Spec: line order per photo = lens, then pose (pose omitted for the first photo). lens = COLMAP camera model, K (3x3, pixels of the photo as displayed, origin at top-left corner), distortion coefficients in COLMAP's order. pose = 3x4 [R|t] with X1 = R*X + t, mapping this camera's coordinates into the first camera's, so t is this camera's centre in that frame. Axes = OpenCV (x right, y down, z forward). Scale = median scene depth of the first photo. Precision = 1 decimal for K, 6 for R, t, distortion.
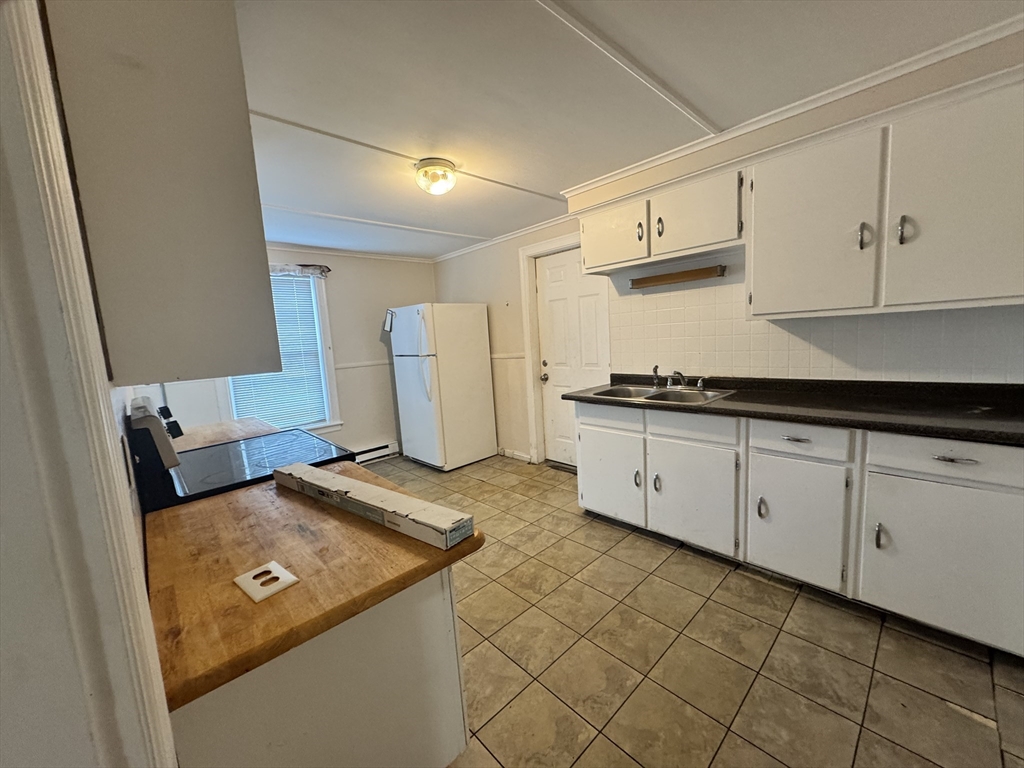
lens RADIAL K [[402.6, 0, 511.6], [0, 402.6, 383.5], [0, 0, 1]] dist [-0.000235, 0.000786]
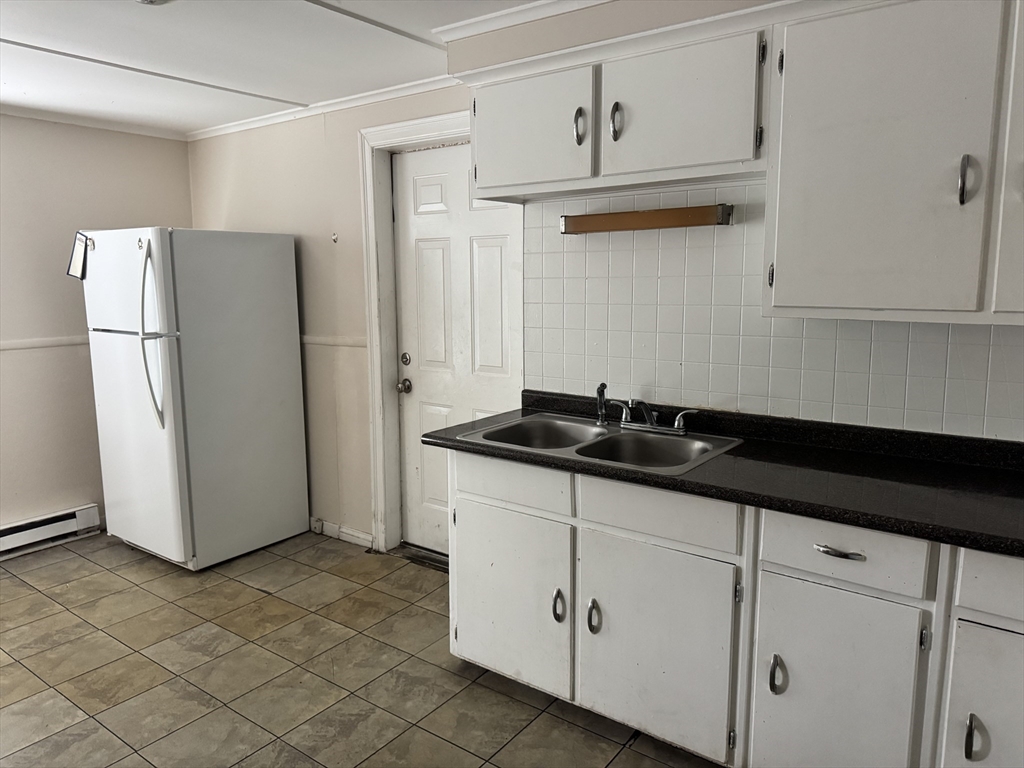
lens RADIAL K [[726.2, 0, 511.0], [0, 726.2, 383.8], [0, 0, 1]] dist [0.018563, -0.024811]
pose [[0.980325, 0.032604, 0.194680, 0.086960], [-0.034398, 0.999391, 0.005839, -0.071535], [-0.194371, -0.012420, 0.980850, 0.144754]]
